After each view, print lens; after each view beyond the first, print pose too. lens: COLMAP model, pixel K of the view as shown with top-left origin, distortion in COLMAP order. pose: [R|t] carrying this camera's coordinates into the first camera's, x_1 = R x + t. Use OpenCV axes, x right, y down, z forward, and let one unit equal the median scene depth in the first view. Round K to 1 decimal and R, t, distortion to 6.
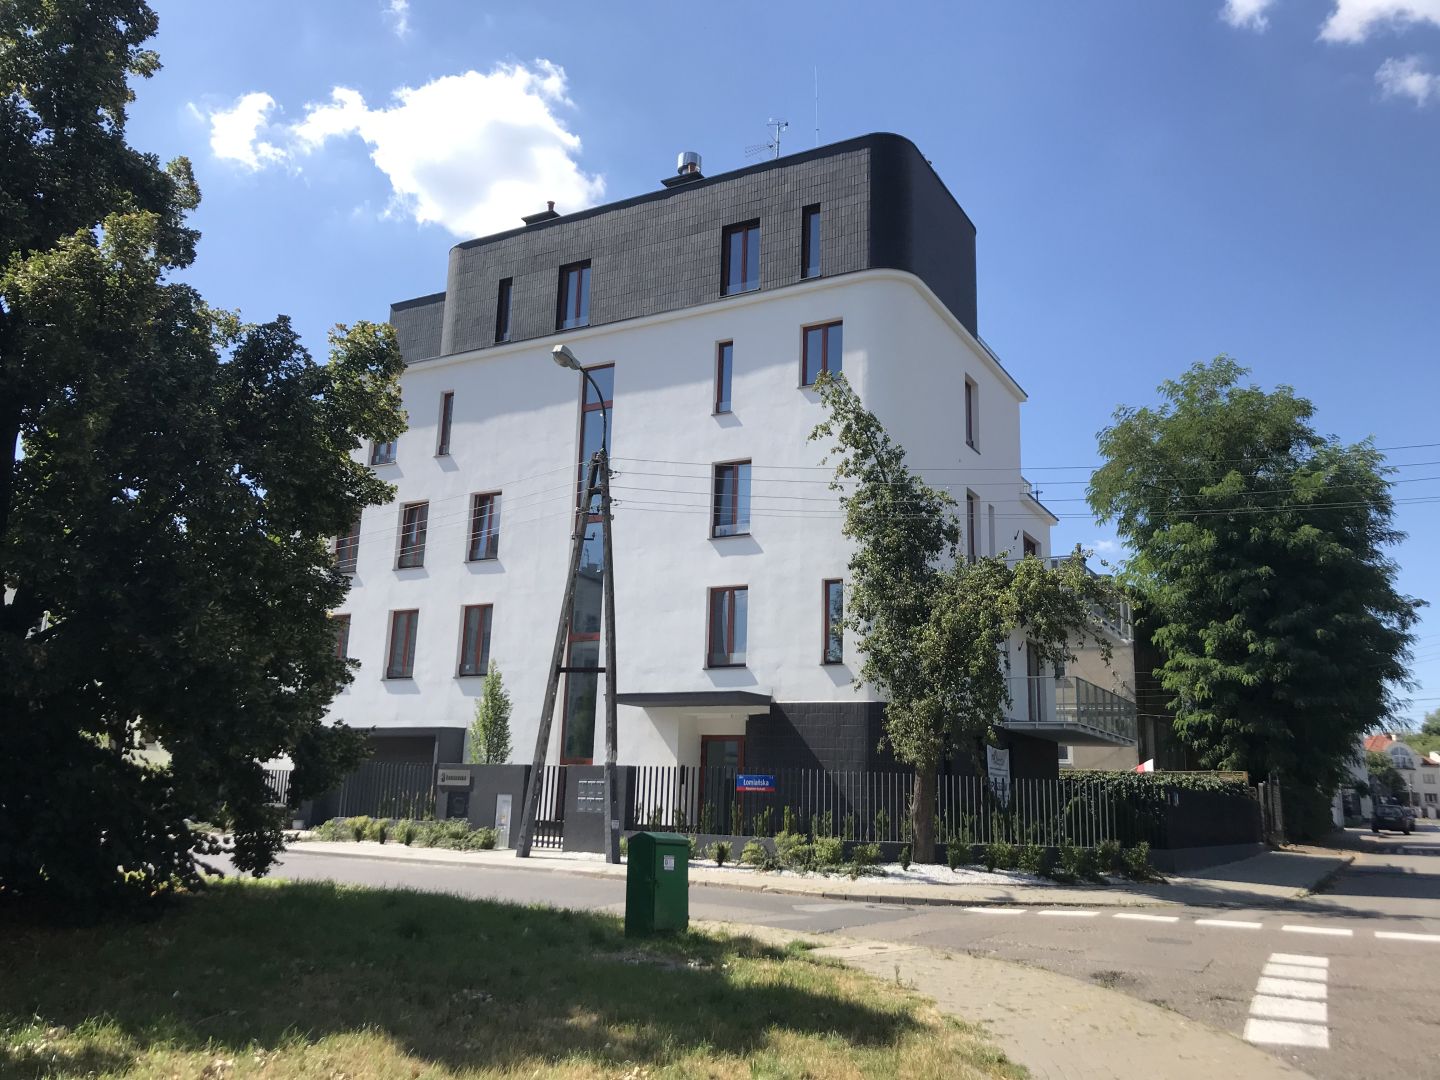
lens RADIAL K [[1169.7, 0, 720.0], [0, 1169.7, 540.0], [0, 0, 1]] dist [0.008191, 0.002334]
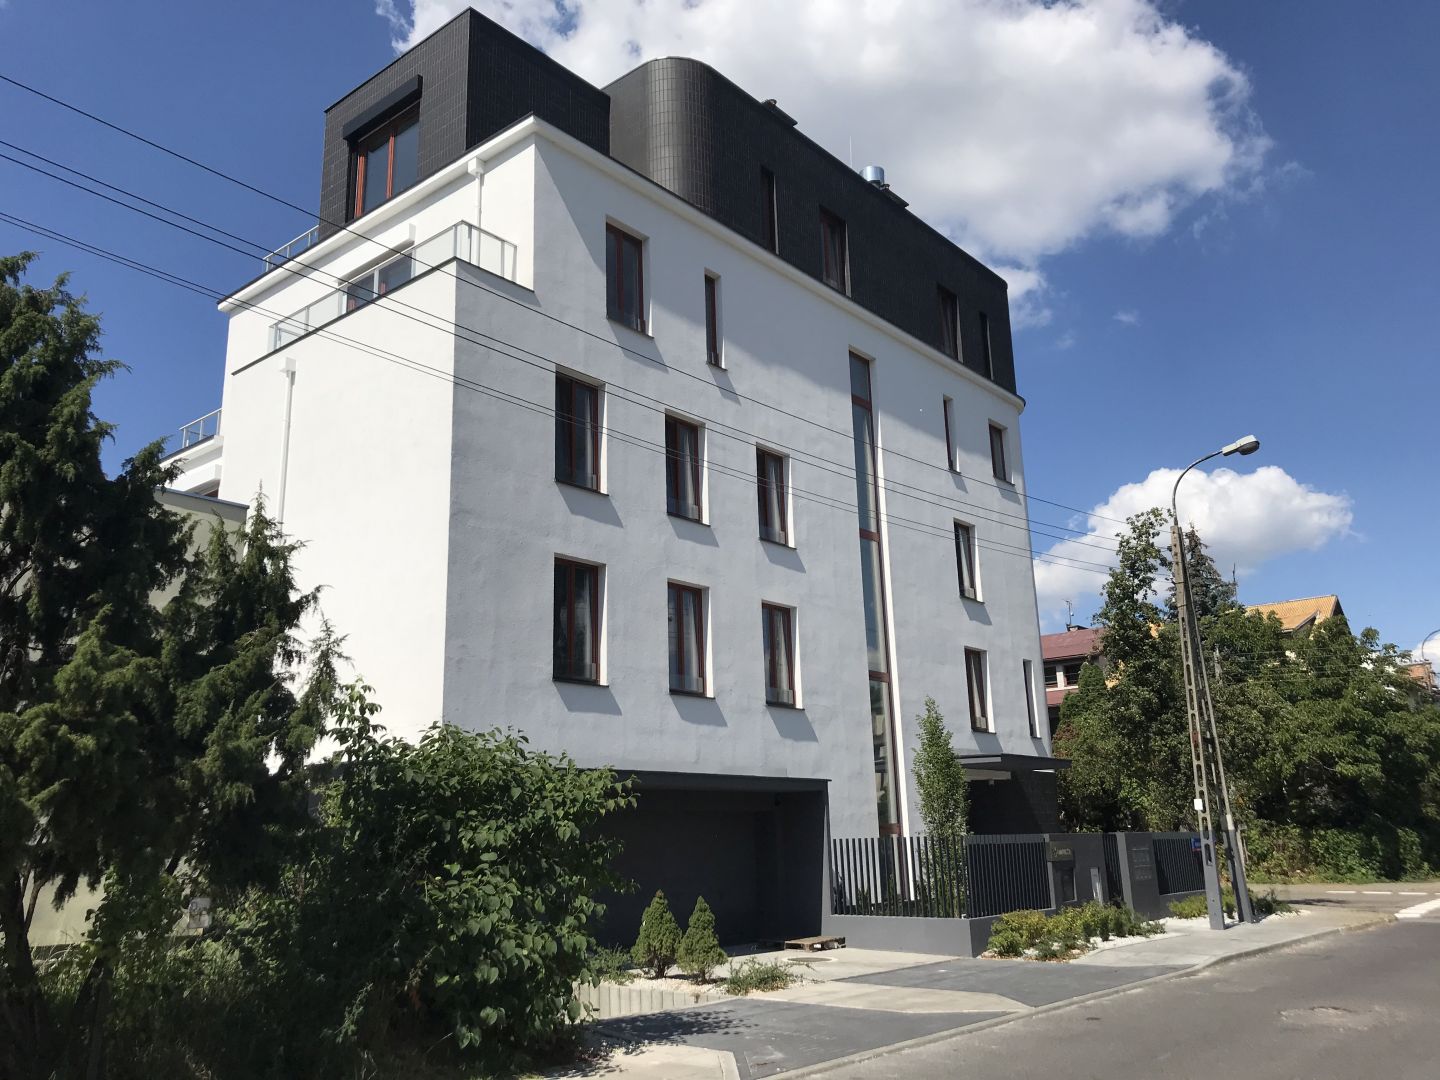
lens RADIAL K [[1169.7, 0, 720.0], [0, 1169.7, 540.0], [0, 0, 1]] dist [0.008191, 0.002334]
pose [[0.179528, 0.219583, 0.958933, -0.882463], [-0.178653, 0.965839, -0.187718, 0.152716], [-0.967395, -0.137616, 0.212624, 0.877335]]
